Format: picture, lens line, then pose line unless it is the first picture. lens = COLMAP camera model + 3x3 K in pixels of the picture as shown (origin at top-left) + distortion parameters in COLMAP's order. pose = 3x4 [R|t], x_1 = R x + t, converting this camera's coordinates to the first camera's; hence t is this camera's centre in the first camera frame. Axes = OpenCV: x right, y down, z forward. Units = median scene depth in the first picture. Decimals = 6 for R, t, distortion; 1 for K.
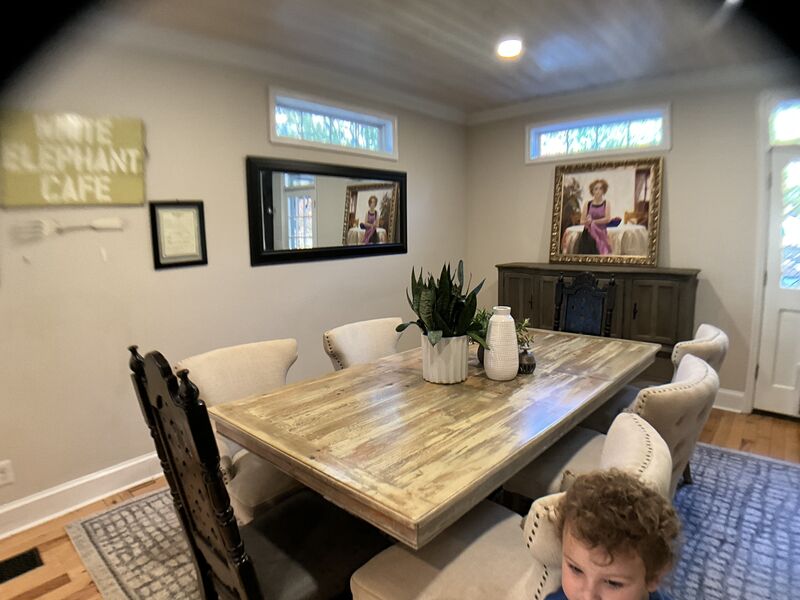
lens RADIAL K [[464.9, 0, 392.9], [0, 464.9, 299.8], [0, 0, 1]] dist [-0.112512, -0.000443]
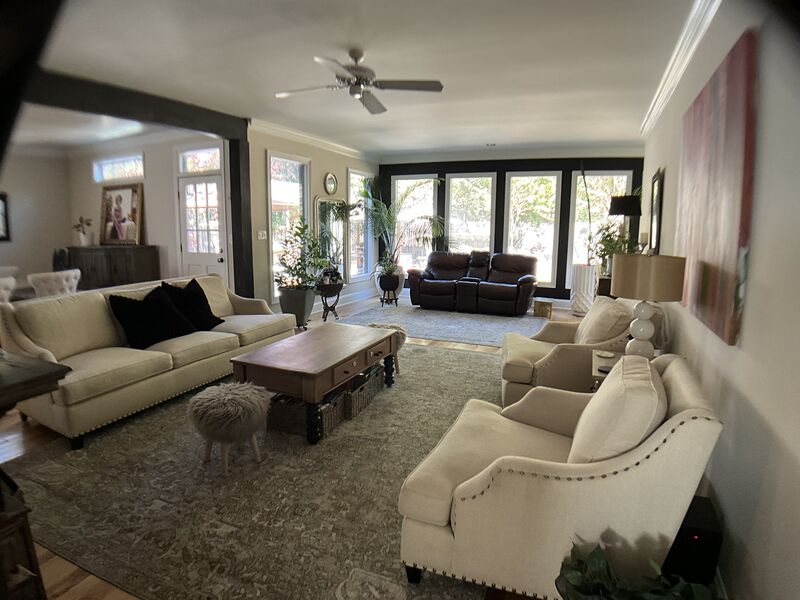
lens RADIAL K [[464.9, 0, 392.9], [0, 464.9, 299.8], [0, 0, 1]] dist [-0.112512, -0.000443]
pose [[0.952419, -0.032504, 0.303053, 0.958289], [0.027548, 0.999408, 0.020612, 0.129176], [-0.303544, -0.011283, 0.952751, -0.950323]]
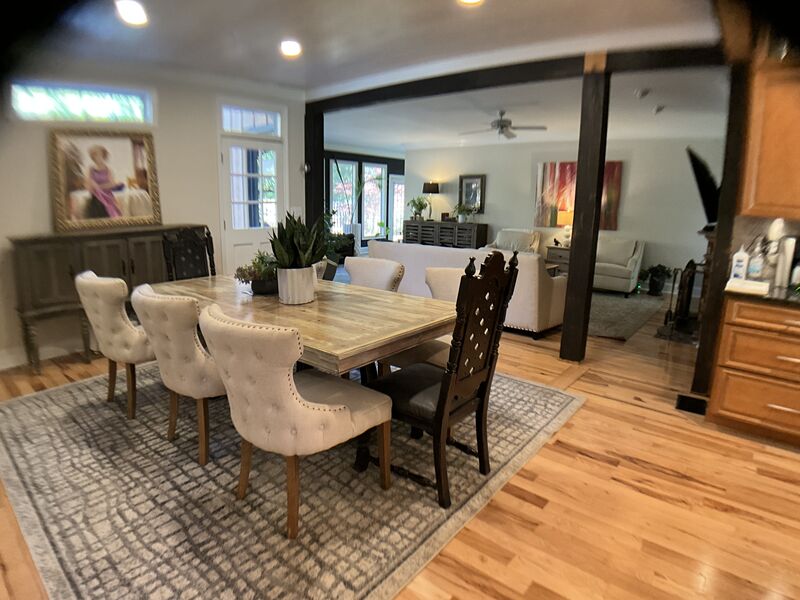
lens RADIAL K [[464.9, 0, 392.9], [0, 464.9, 299.8], [0, 0, 1]] dist [-0.112512, -0.000443]
pose [[-0.025033, -0.197409, 0.980002, -0.631148], [0.134395, 0.970745, 0.198978, -0.031948], [-0.990612, 0.136689, 0.002230, 0.383381]]
